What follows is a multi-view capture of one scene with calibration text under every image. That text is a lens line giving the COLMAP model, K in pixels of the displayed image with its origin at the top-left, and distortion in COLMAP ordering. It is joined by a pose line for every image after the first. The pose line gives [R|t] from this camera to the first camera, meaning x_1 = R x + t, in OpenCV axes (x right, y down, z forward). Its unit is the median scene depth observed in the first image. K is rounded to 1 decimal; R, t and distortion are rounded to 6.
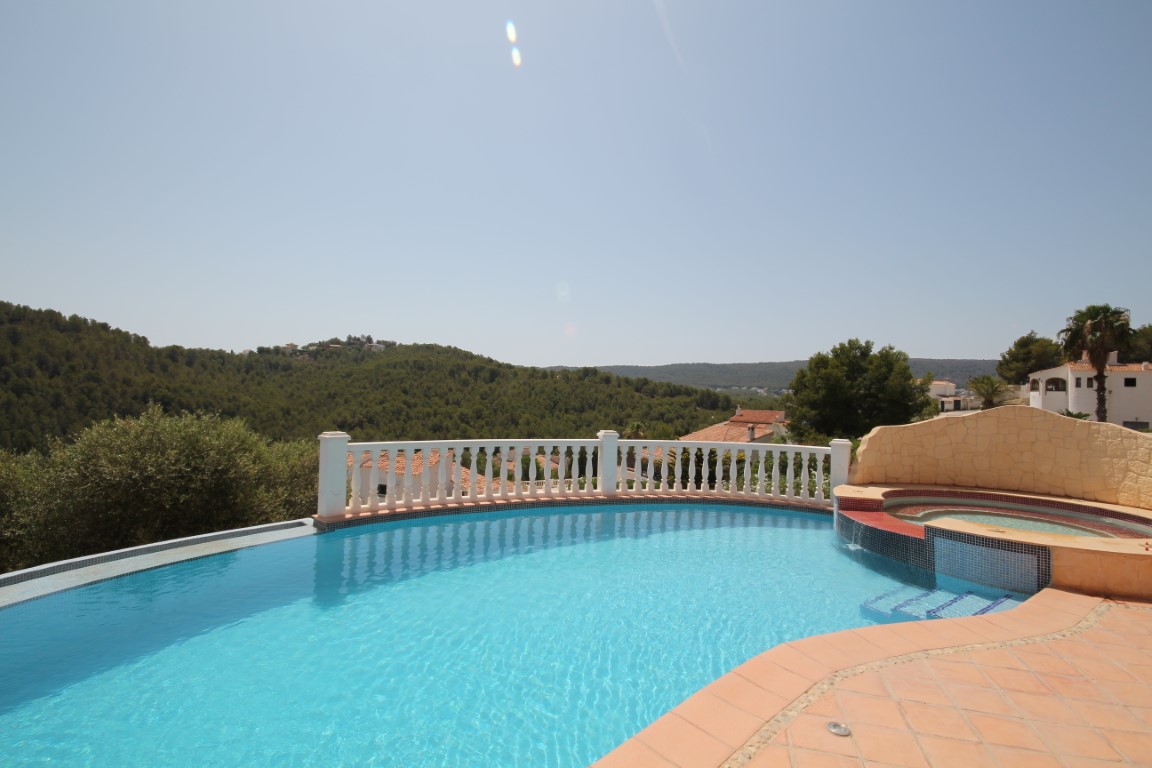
lens RADIAL K [[542.1, 0, 581.0], [0, 542.1, 390.1], [0, 0, 1]] dist [-0.014115, -0.000718]
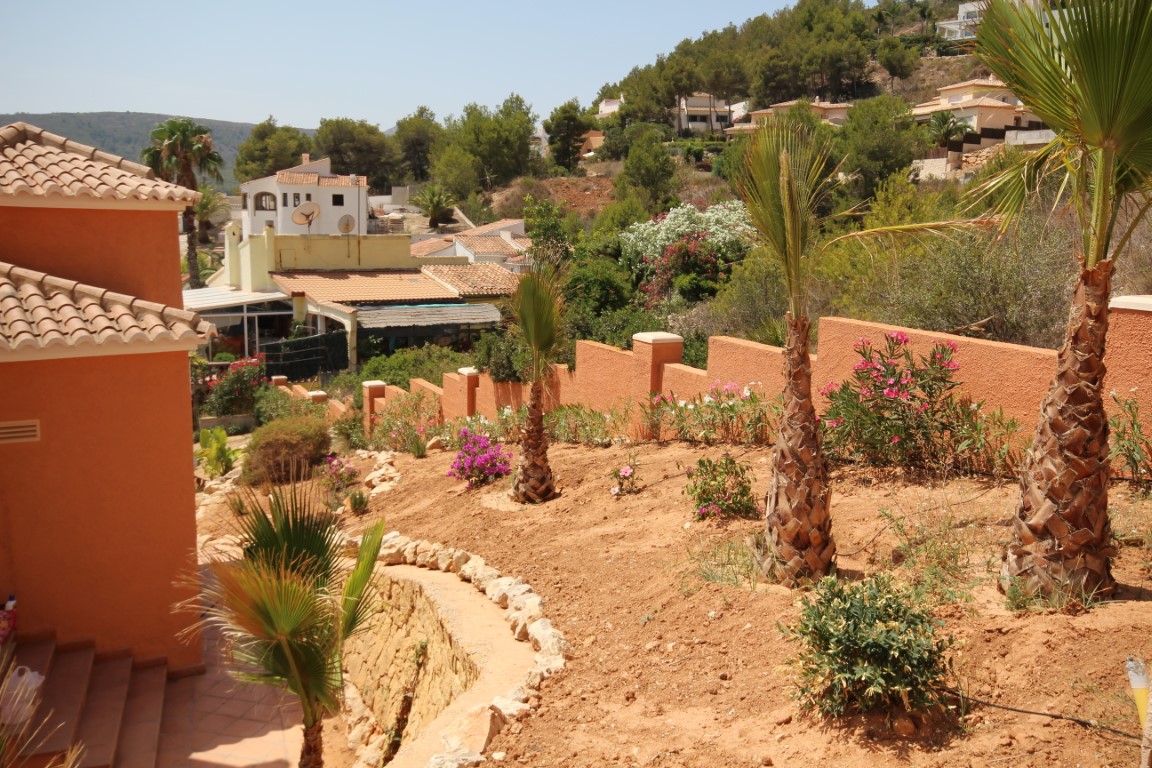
lens RADIAL K [[994.2, 0, 580.8], [0, 994.2, 381.5], [0, 0, 1]] dist [-0.007723, 0.087961]
pose [[0.642357, -0.143450, 0.752861, 0.153935], [-0.011035, 0.980494, 0.196238, -0.058820], [-0.766326, -0.134363, 0.628245, -0.310522]]
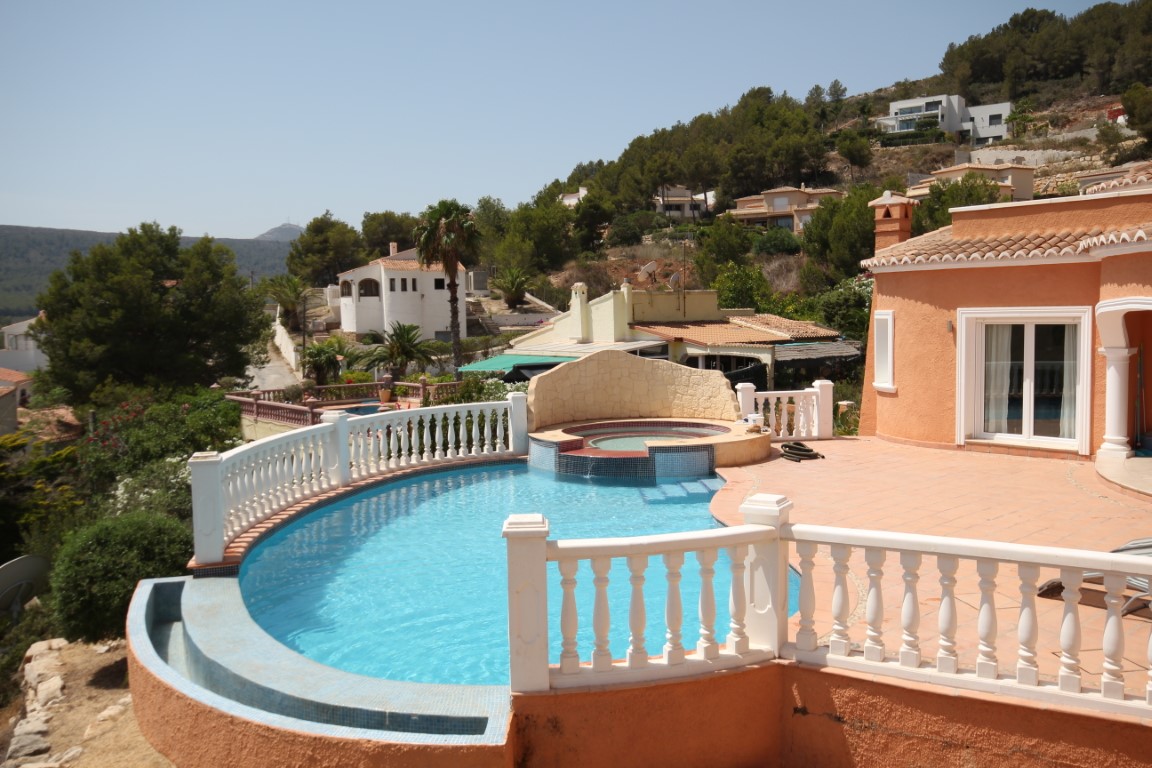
lens RADIAL K [[994.2, 0, 580.8], [0, 994.2, 381.5], [0, 0, 1]] dist [-0.007723, 0.087961]
pose [[0.544804, -0.098376, 0.832773, -0.200035], [0.022144, 0.994436, 0.102987, -0.023971], [-0.838271, -0.037667, 0.543951, -0.034162]]
